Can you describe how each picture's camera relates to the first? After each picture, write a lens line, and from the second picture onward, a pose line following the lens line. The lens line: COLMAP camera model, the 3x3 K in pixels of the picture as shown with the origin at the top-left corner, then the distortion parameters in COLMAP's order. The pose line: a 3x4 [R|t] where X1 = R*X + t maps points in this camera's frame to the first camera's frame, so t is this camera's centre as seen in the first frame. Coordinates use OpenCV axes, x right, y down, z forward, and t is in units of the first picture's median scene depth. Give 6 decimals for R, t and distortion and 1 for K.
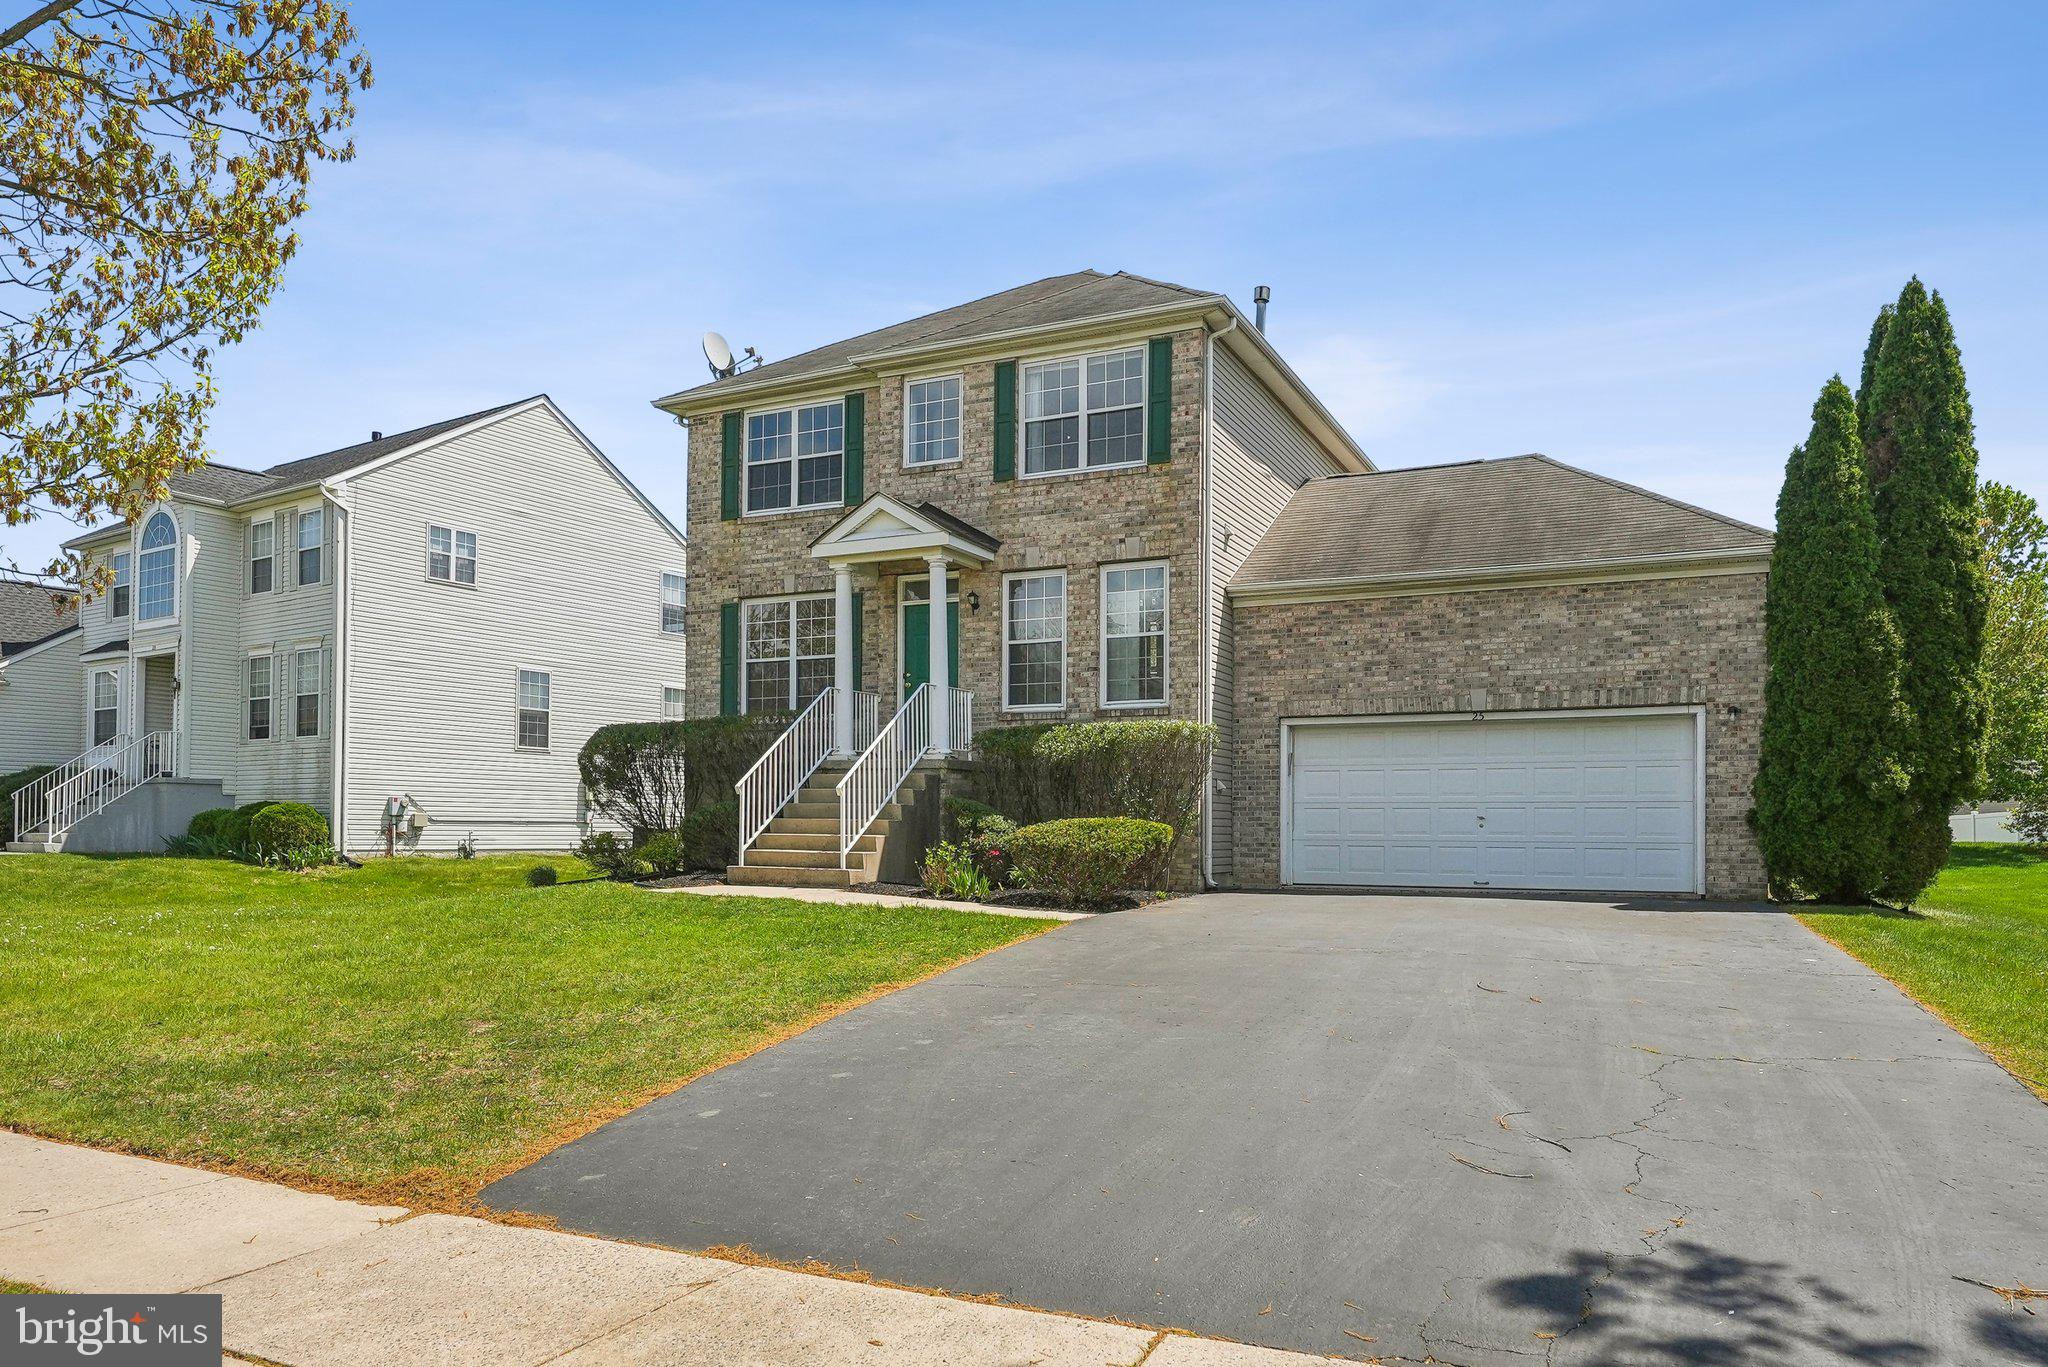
lens RADIAL K [[1380.3, 0, 1024.0], [0, 1380.3, 683.5], [0, 0, 1]] dist [0.002099, -0.001070]
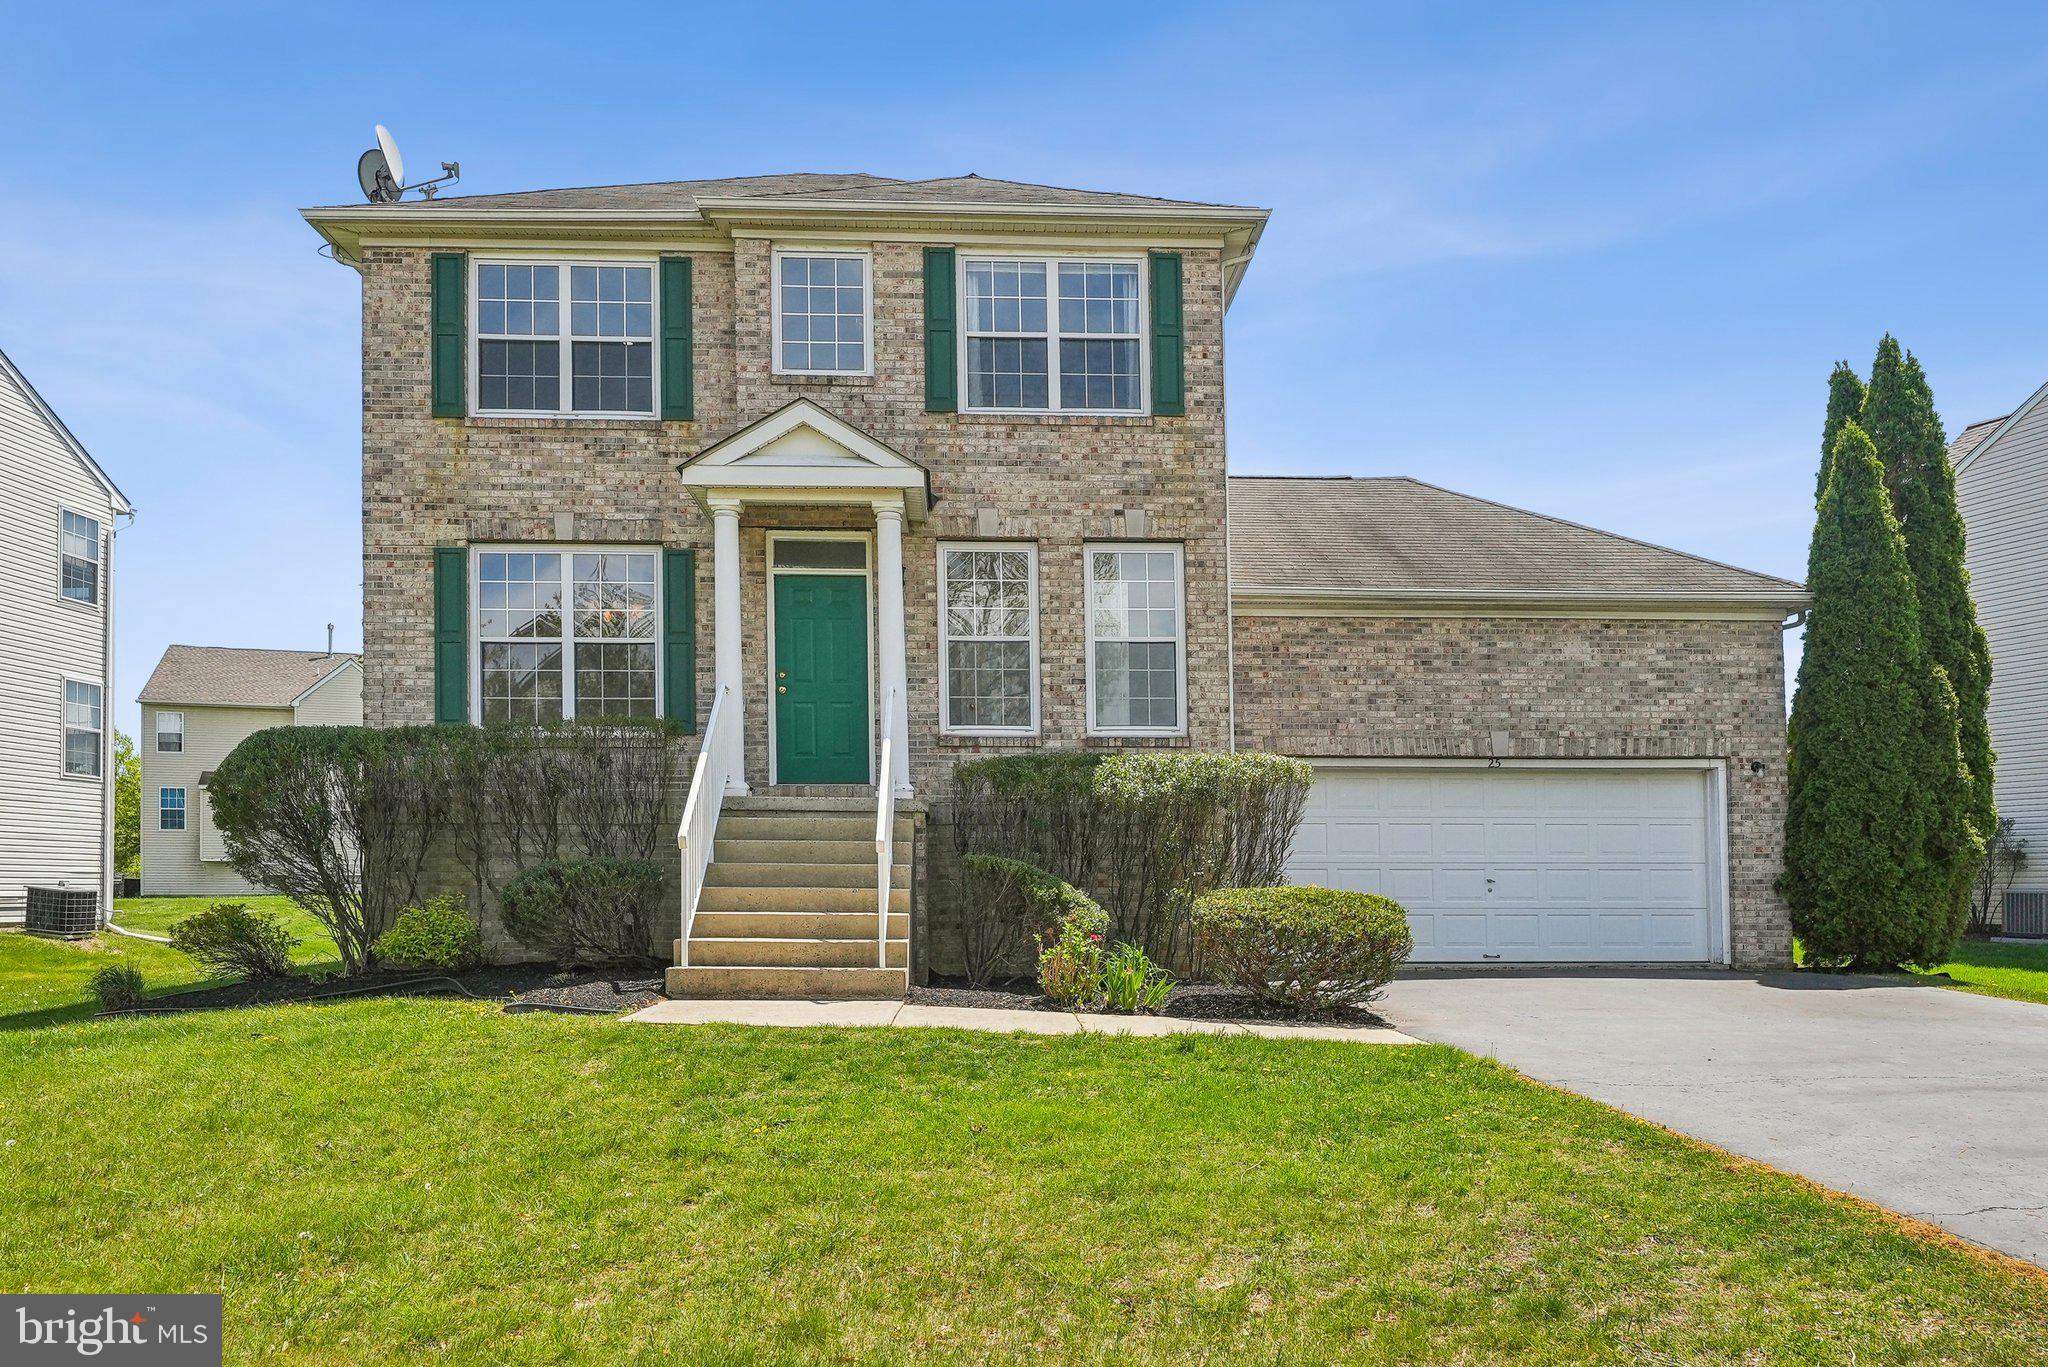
lens RADIAL K [[1408.6, 0, 1018.2], [0, 1408.6, 761.6], [0, 0, 1]] dist [0.001876, -0.000854]
pose [[0.884958, 0.034973, 0.464357, -0.331024], [-0.046291, 0.998844, 0.012991, 0.024376], [-0.463365, -0.032992, 0.885553, 0.347709]]
